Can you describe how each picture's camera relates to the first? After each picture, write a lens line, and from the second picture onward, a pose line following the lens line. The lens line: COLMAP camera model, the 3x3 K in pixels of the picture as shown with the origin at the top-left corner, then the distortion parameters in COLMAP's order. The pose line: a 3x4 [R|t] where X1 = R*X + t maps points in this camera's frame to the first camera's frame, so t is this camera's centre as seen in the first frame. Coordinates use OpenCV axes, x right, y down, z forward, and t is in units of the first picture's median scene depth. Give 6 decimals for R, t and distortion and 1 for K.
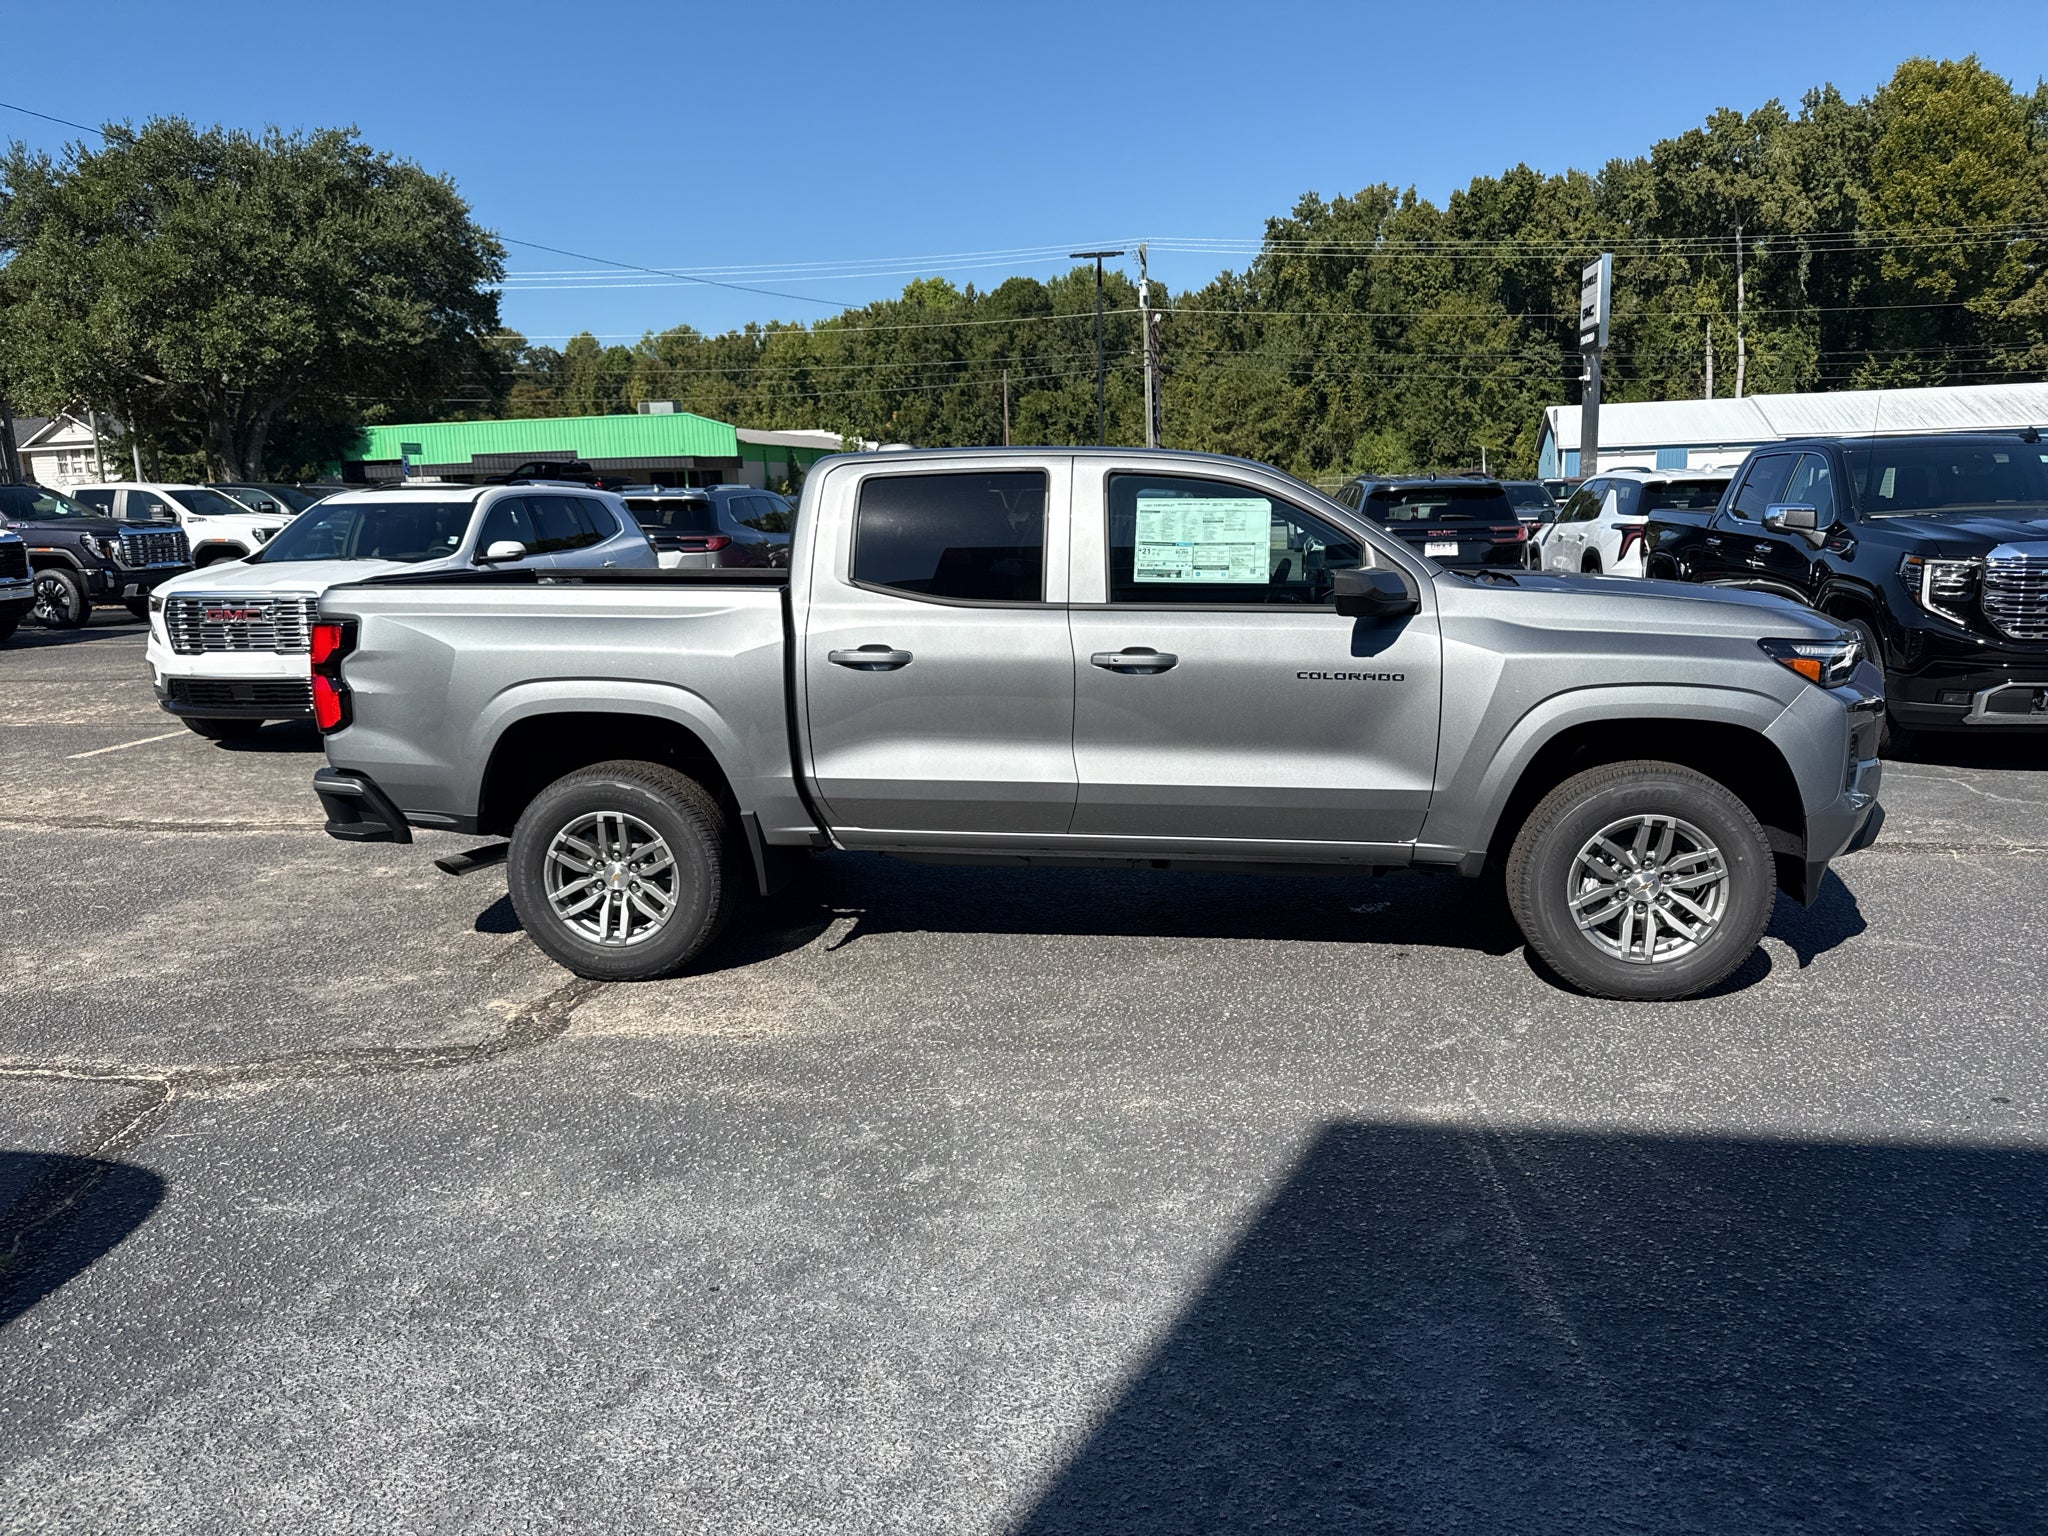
lens RADIAL K [[1467.2, 0, 1024.0], [0, 1467.2, 768.0], [0, 0, 1]] dist [0.026939, -0.028387]
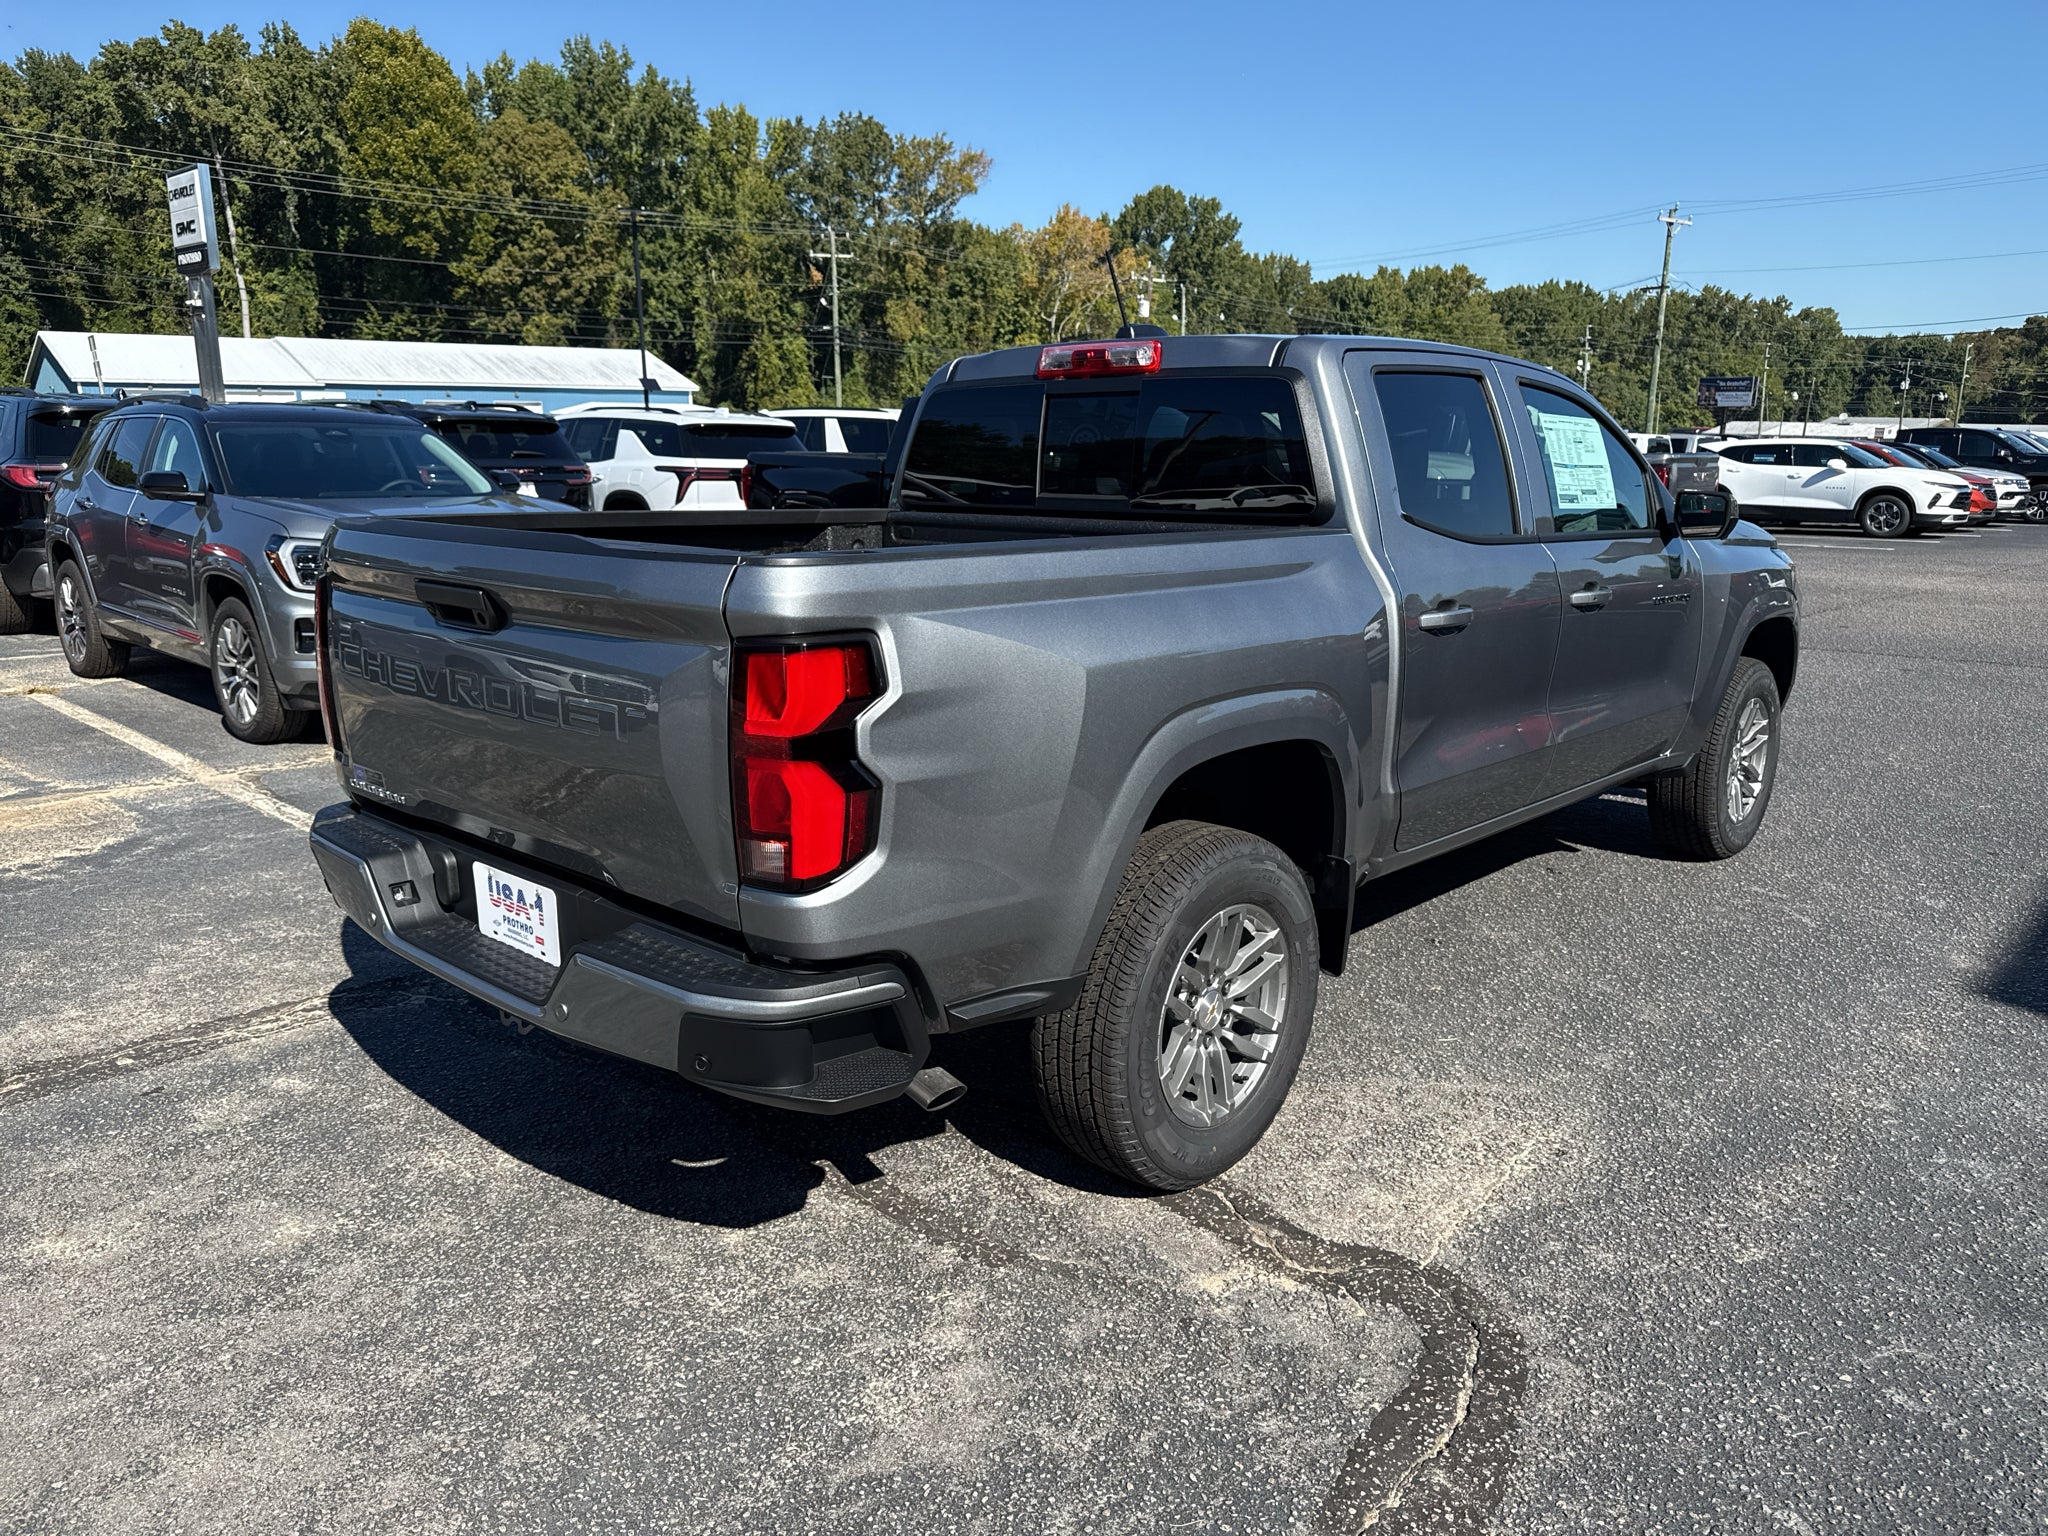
lens RADIAL K [[1467.2, 0, 1024.0], [0, 1467.2, 768.0], [0, 0, 1]] dist [0.026939, -0.028387]
pose [[0.553534, -0.161275, 0.817062, -0.070168], [0.133827, 0.985546, 0.103868, -0.008516], [-0.822004, 0.051851, 0.567117, 0.060662]]
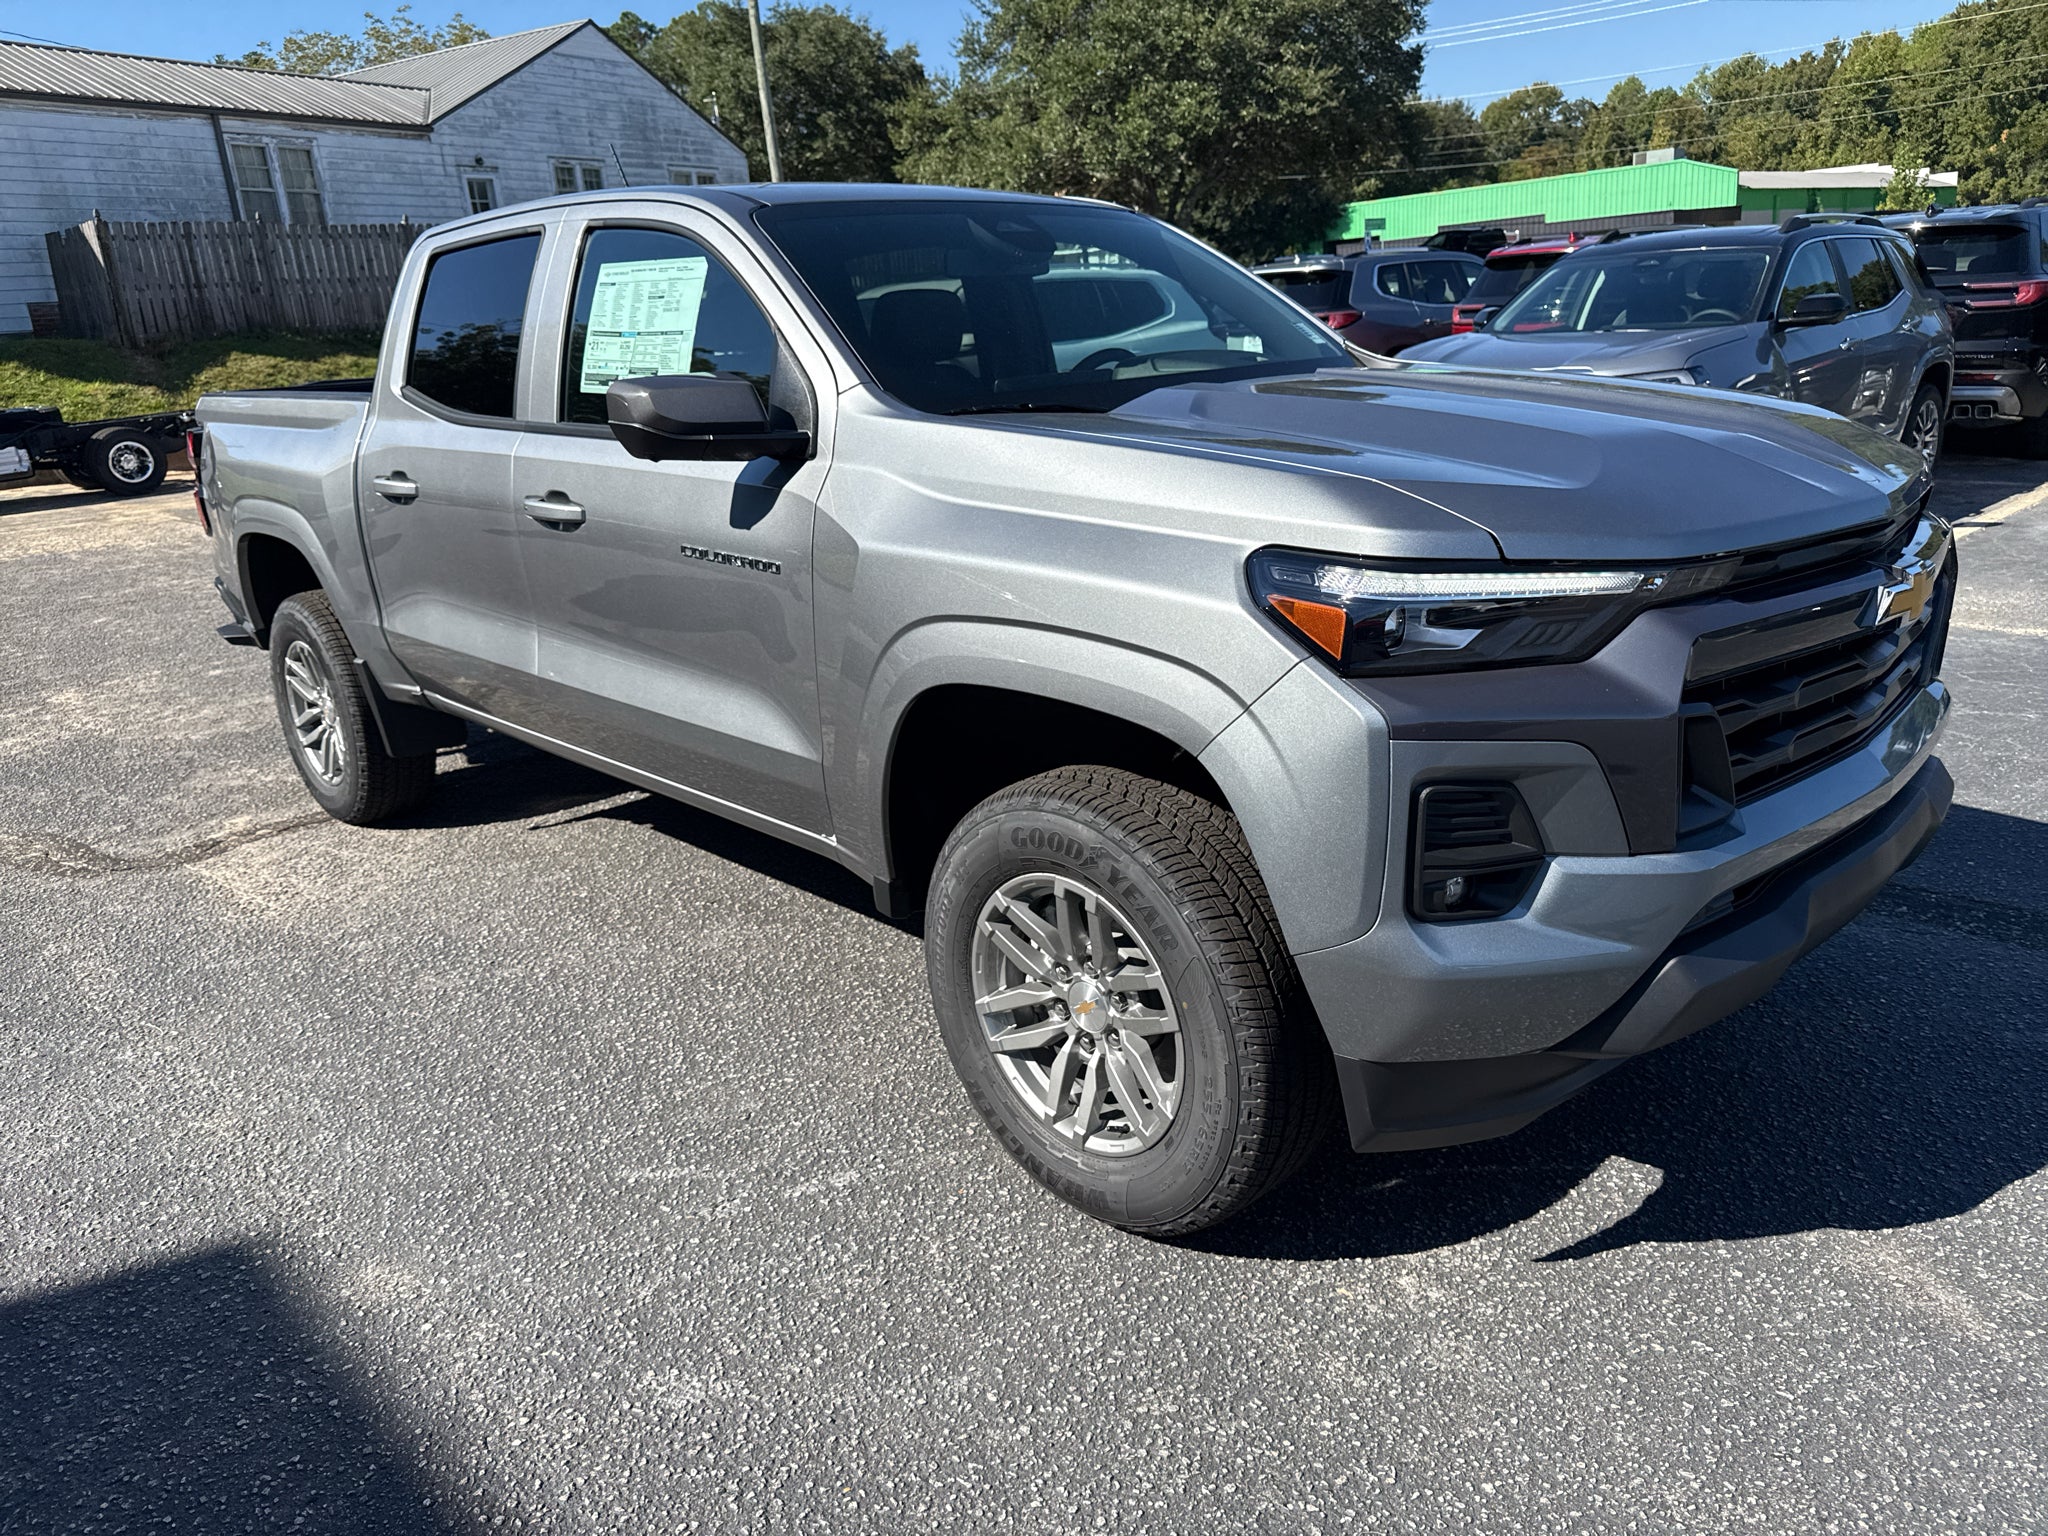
lens RADIAL K [[1486.4, 0, 1007.1], [0, 1486.4, 739.0], [0, 0, 1]] dist [0.007815, 0.005367]
pose [[0.789673, 0.140885, -0.597133, 0.048892], [-0.065573, 0.987083, 0.146173, -0.006377], [0.610013, -0.076273, 0.788712, 0.044138]]
